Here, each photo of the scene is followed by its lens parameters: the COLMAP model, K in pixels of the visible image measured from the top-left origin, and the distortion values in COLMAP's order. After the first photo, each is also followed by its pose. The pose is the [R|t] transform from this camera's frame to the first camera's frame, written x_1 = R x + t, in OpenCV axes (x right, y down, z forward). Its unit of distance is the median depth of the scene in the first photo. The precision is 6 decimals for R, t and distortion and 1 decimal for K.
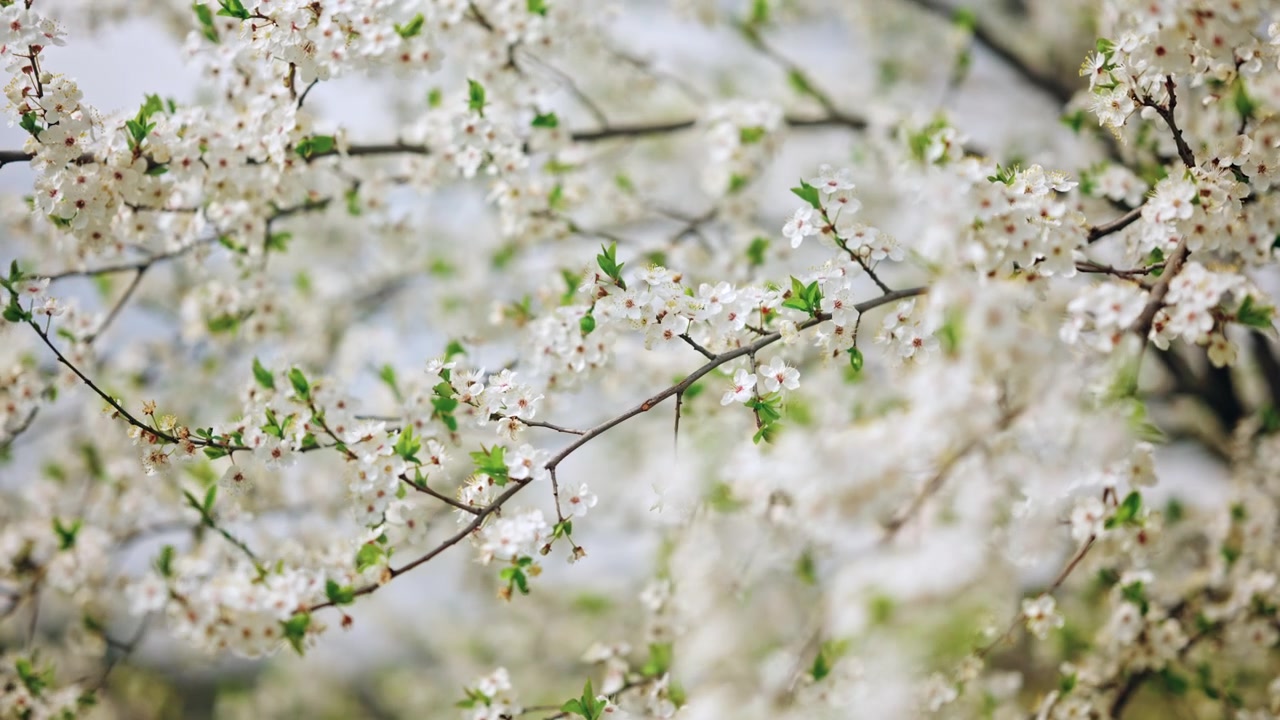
lens RADIAL K [[2009.2, 0, 640.0], [0, 2009.2, 360.0], [0, 0, 1]] dist [0.027155, -0.832379]
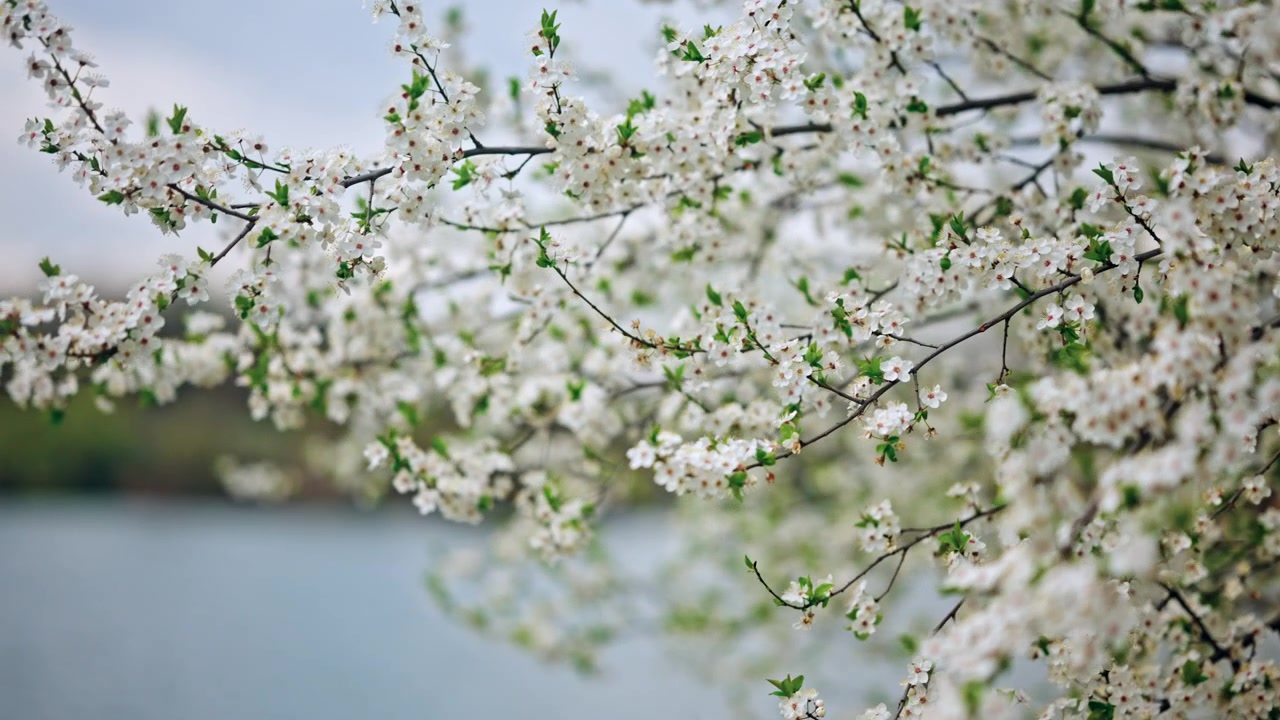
lens RADIAL K [[2009.2, 0, 640.0], [0, 2009.2, 360.0], [0, 0, 1]] dist [0.027155, -0.832379]
pose [[0.977643, 0.015501, -0.209699, 0.063382], [0.009019, 0.993270, 0.115470, -0.118823], [0.210077, -0.114780, 0.970924, -0.413473]]
